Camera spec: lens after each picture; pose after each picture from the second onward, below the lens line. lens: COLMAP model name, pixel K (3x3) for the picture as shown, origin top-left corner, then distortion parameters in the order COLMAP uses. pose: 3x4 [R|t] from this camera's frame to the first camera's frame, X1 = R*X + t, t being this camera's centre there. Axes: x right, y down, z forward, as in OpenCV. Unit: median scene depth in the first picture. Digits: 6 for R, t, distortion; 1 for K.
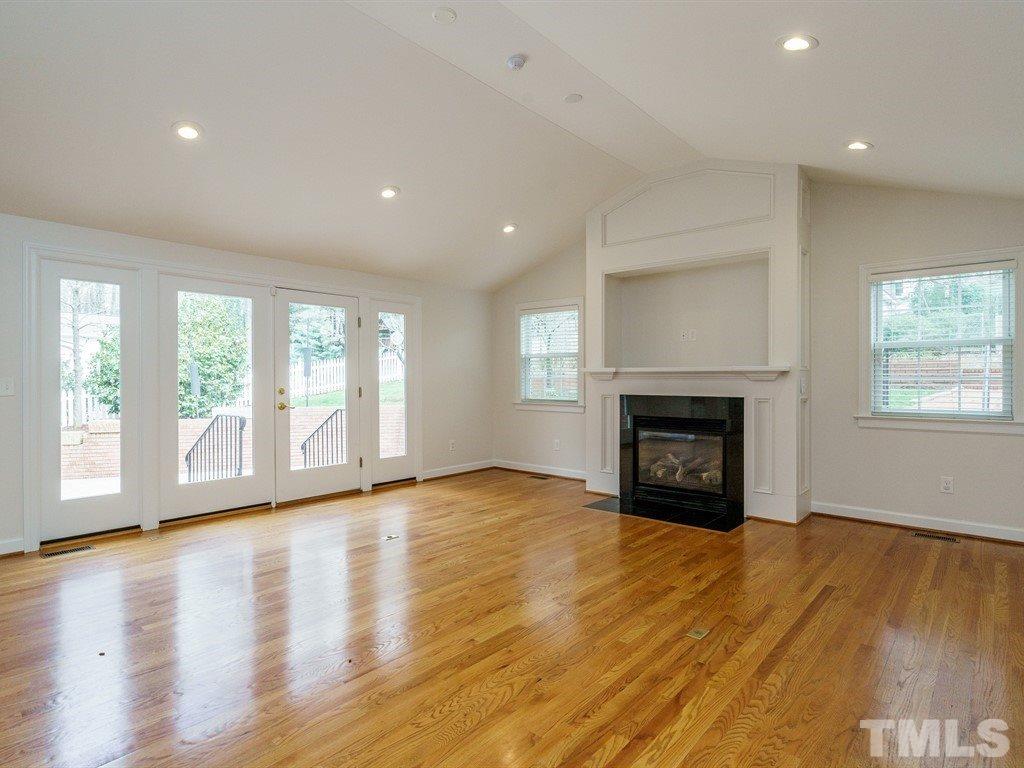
lens RADIAL K [[557.1, 0, 514.1], [0, 557.1, 380.2], [0, 0, 1]] dist [0.006614, -0.000783]
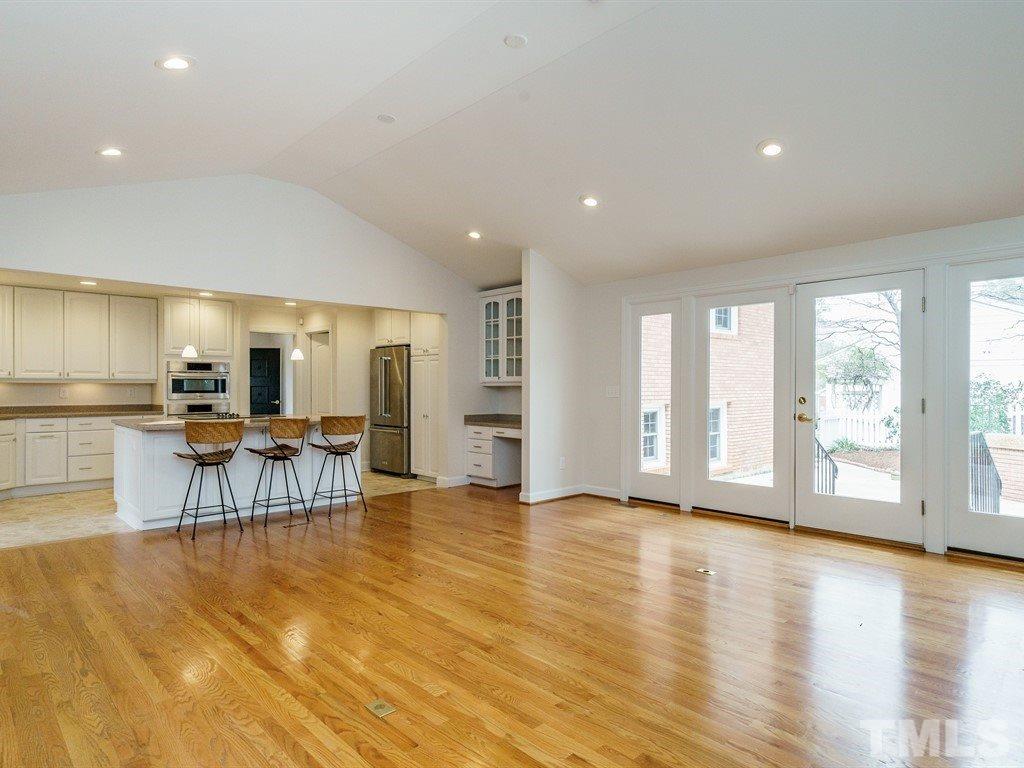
lens RADIAL K [[624.8, 0, 530.5], [0, 624.8, 392.5], [0, 0, 1]] dist [-0.000608, 0.005265]
pose [[-0.105279, 0.006450, -0.994422, 0.662790], [-0.002539, 0.999974, 0.006755, 0.002087], [0.994440, 0.003236, -0.105259, 0.732363]]
